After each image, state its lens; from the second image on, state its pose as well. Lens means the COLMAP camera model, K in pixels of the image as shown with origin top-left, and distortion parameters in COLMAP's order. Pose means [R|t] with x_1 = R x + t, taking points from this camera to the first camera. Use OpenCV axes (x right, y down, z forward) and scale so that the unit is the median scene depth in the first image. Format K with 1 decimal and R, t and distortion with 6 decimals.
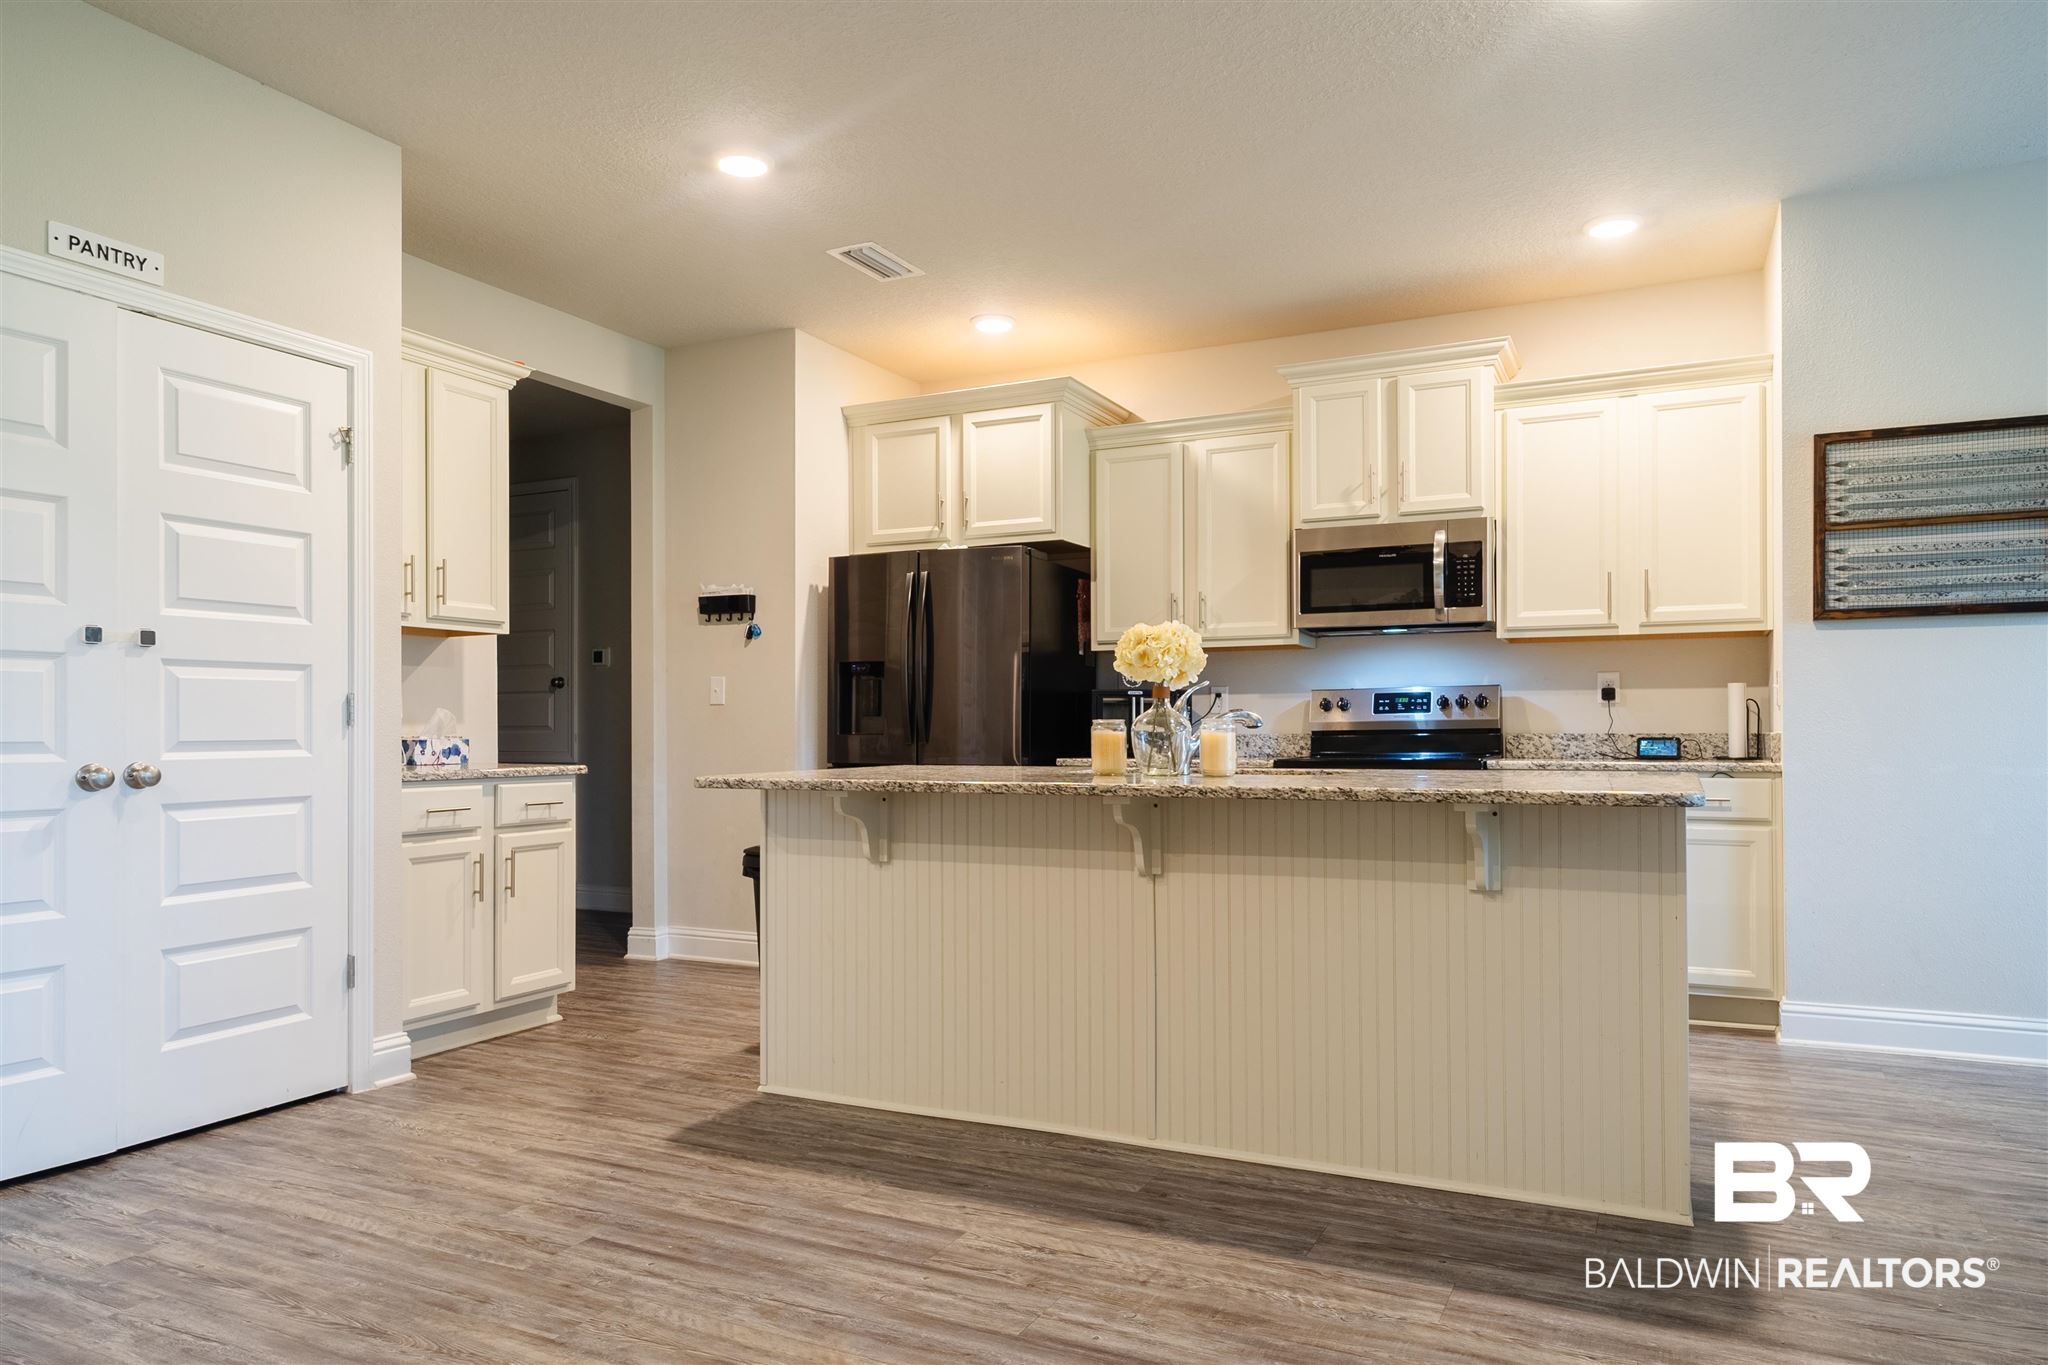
lens RADIAL K [[1287.6, 0, 1025.9], [0, 1287.6, 726.9], [0, 0, 1]] dist [-0.000214, -0.001000]
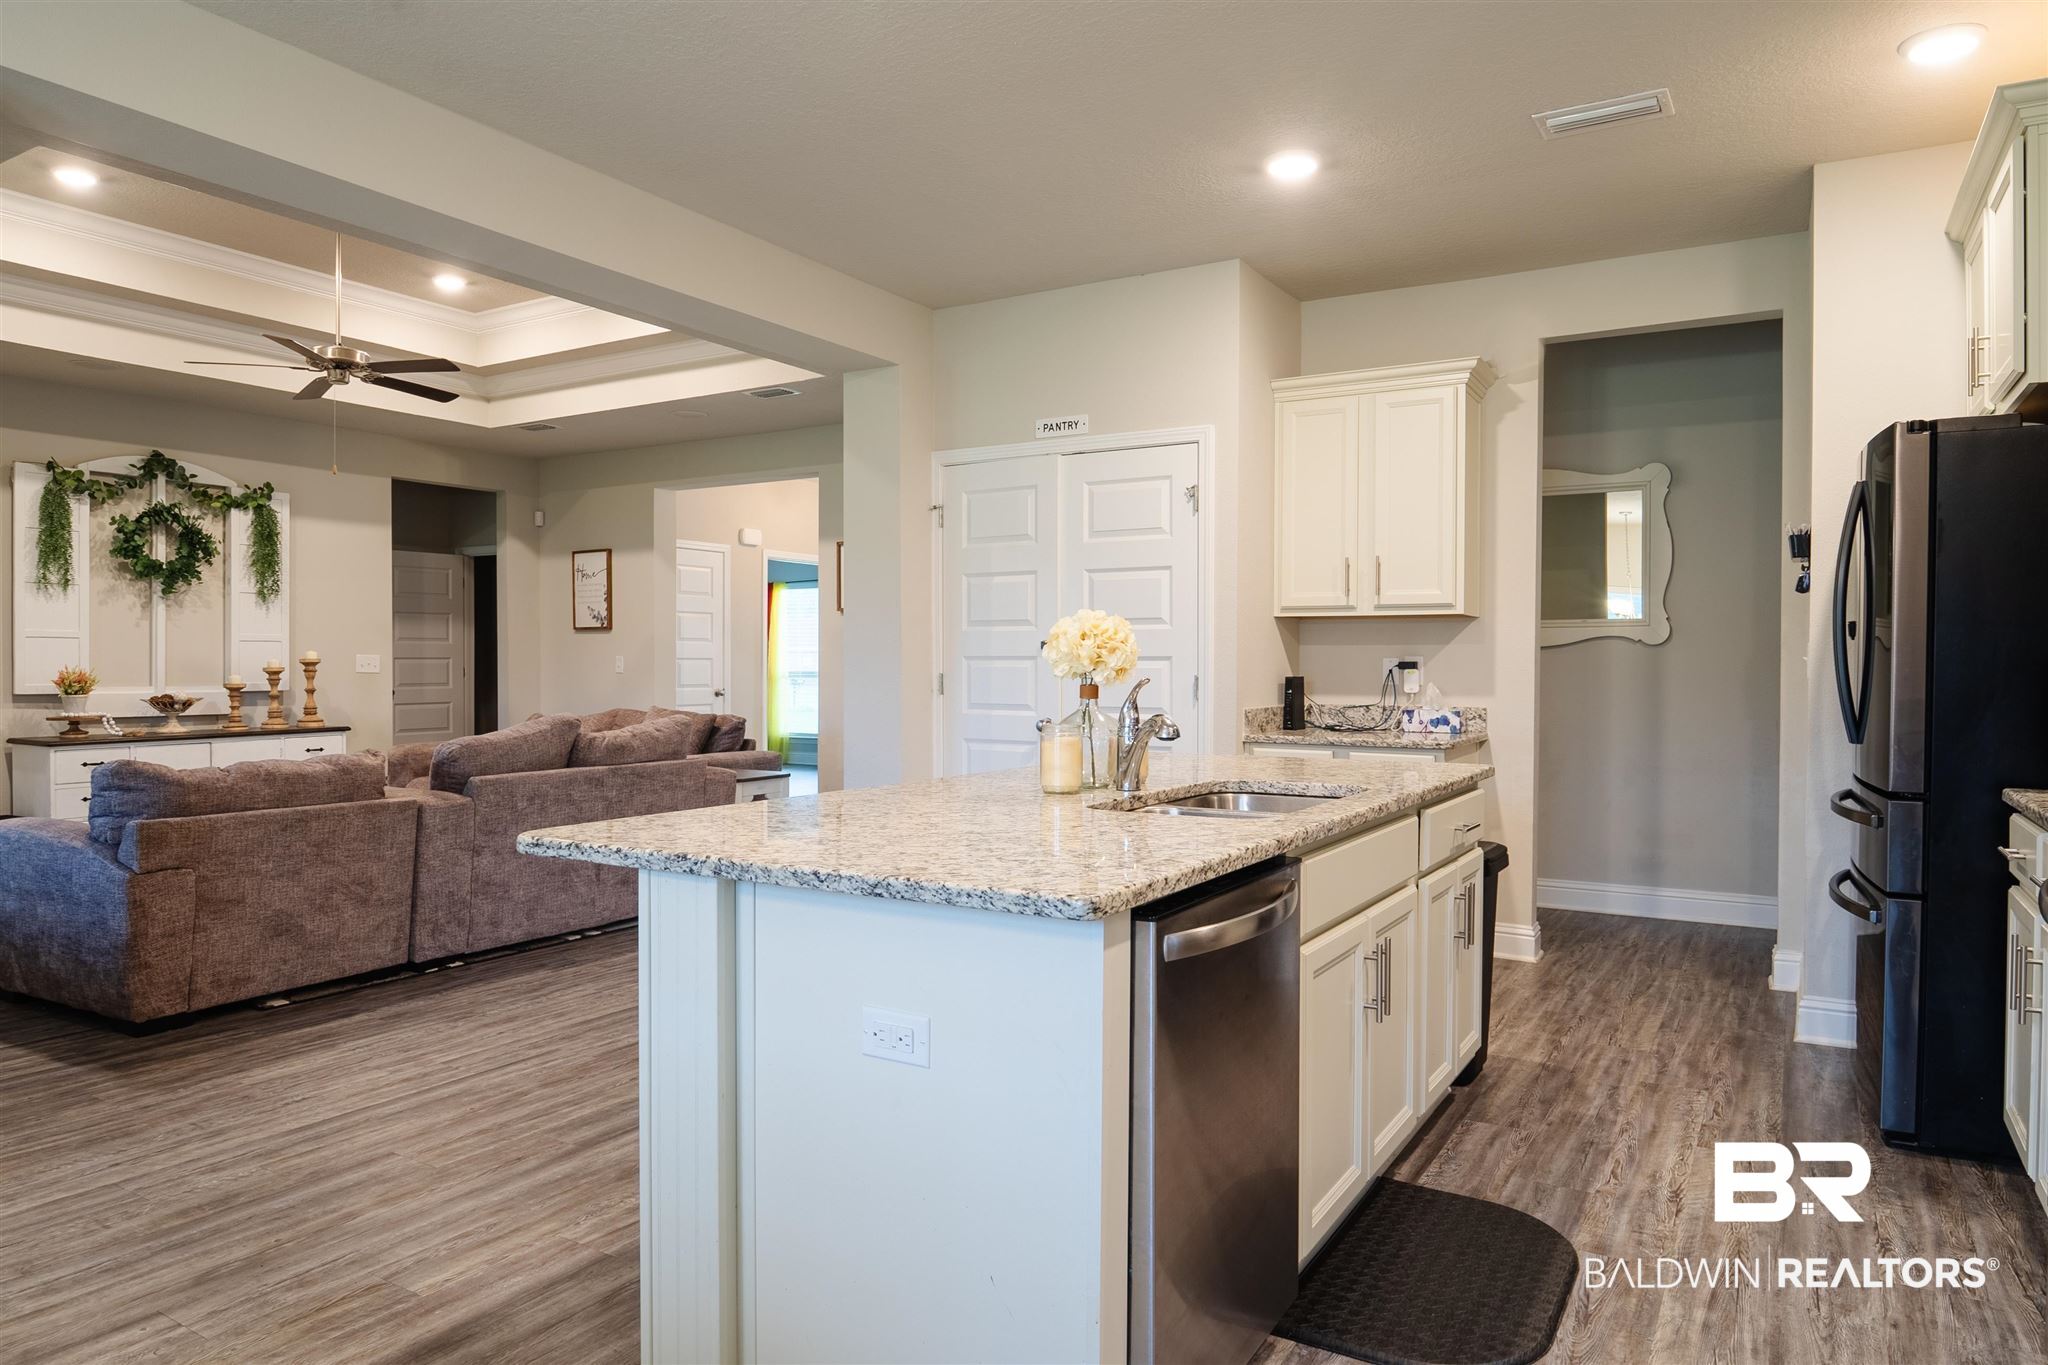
lens RADIAL K [[1287.6, 0, 995.4], [0, 1287.6, 671.2], [0, 0, 1]] dist [-0.000214, -0.001000]
pose [[-0.085155, 0.009961, -0.996318, 0.769111], [-0.000943, 0.999949, 0.010078, -0.039048], [0.996367, 0.001798, -0.085141, 0.785029]]
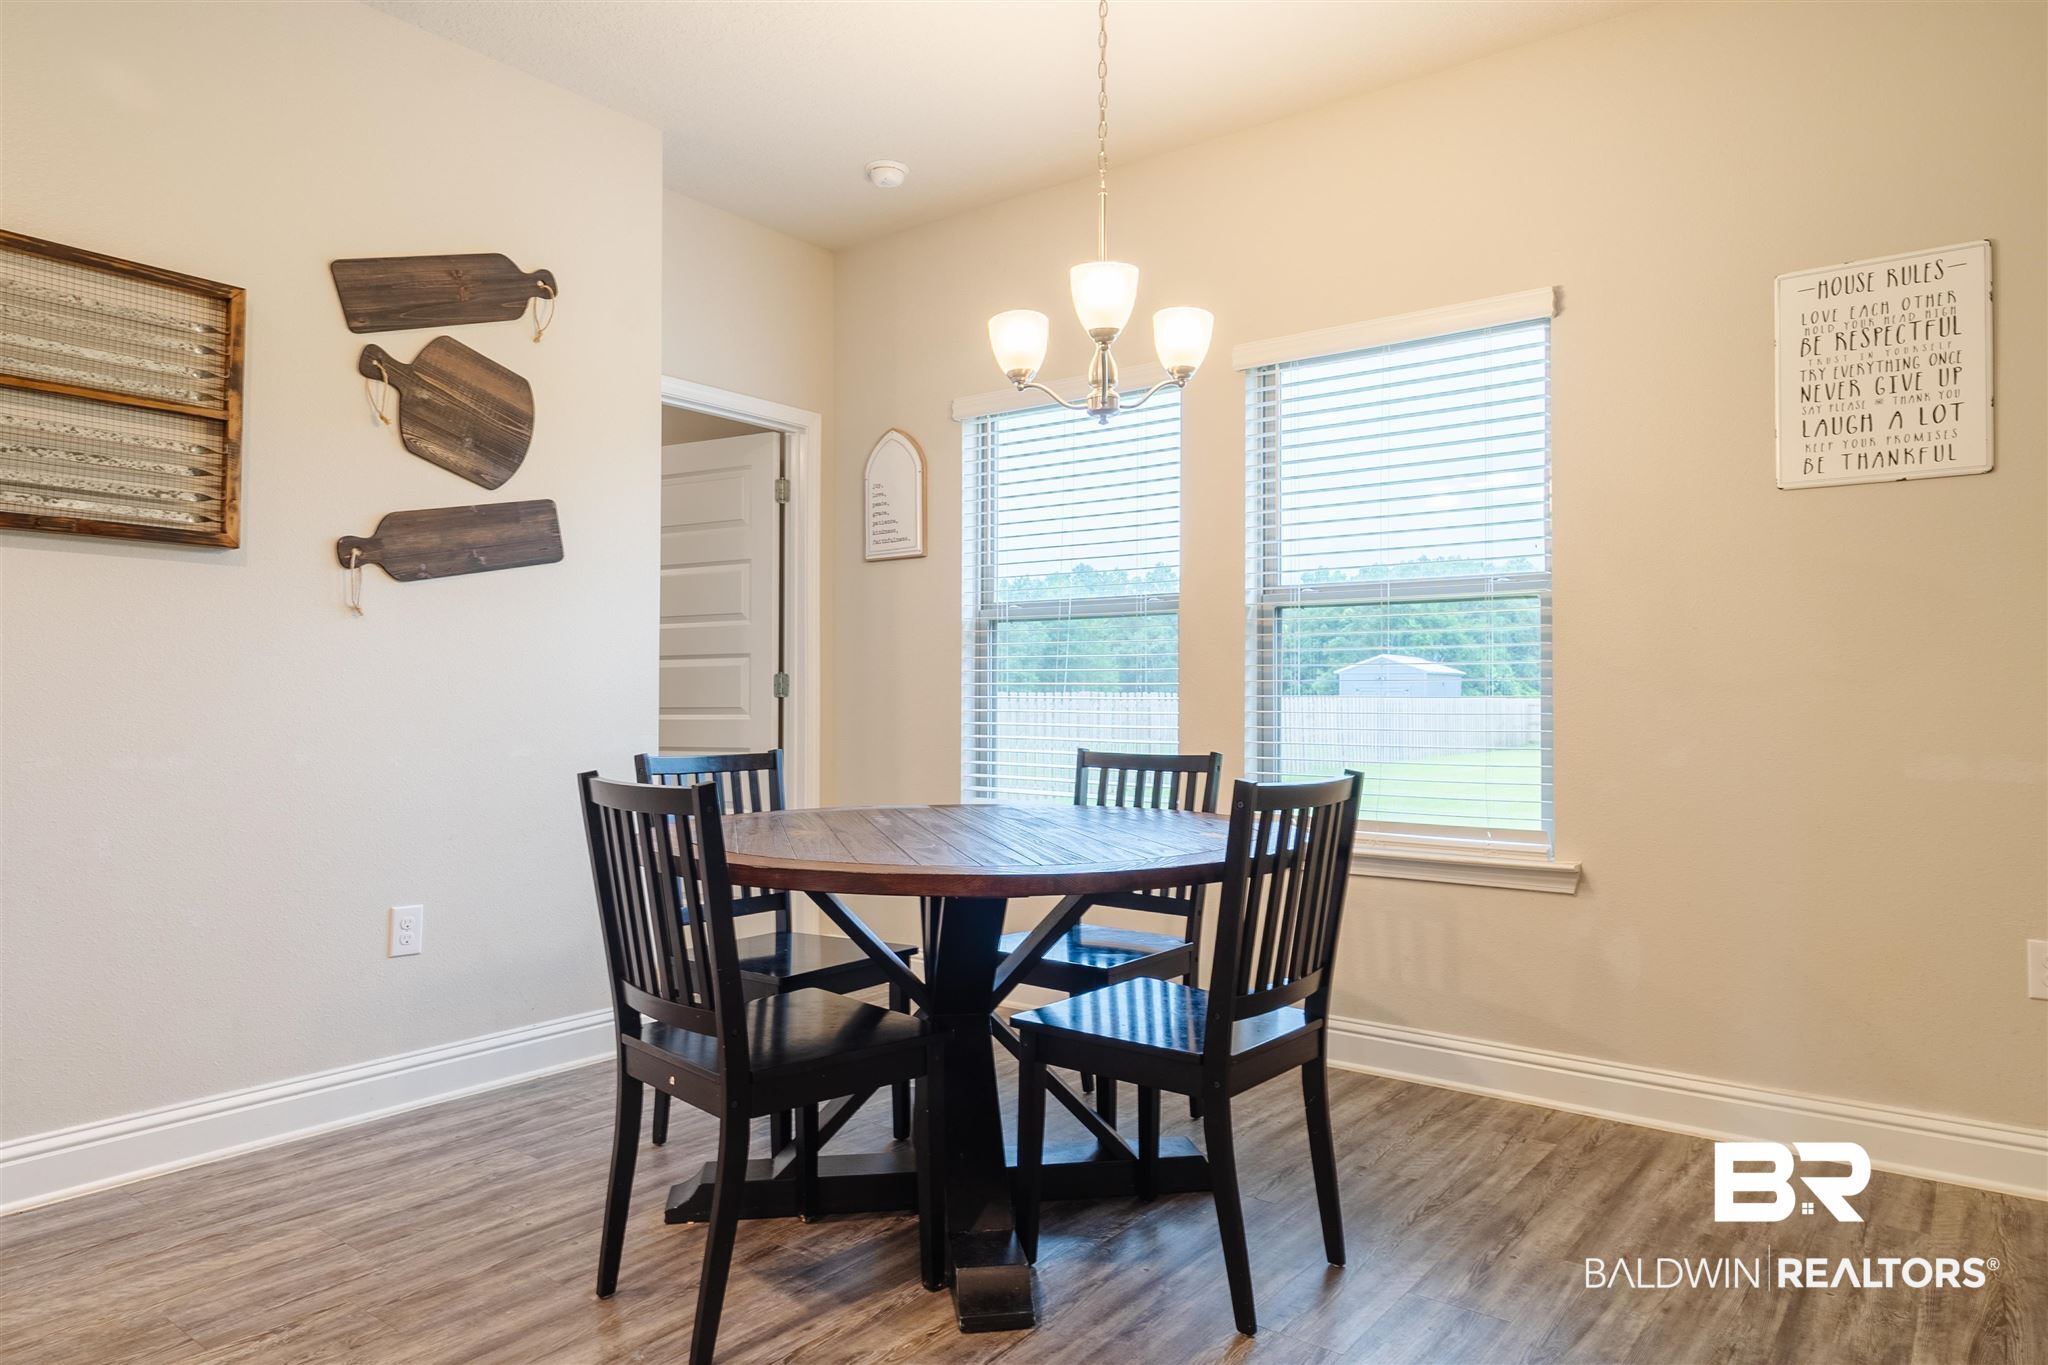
lens RADIAL K [[1287.6, 0, 1015.7], [0, 1287.6, 672.8], [0, 0, 1]] dist [-0.000214, -0.001000]
pose [[0.183316, 0.022524, 0.982796, 0.144510], [-0.007636, 0.999740, -0.021488, -0.003785], [-0.983024, -0.003566, 0.183441, 0.359705]]
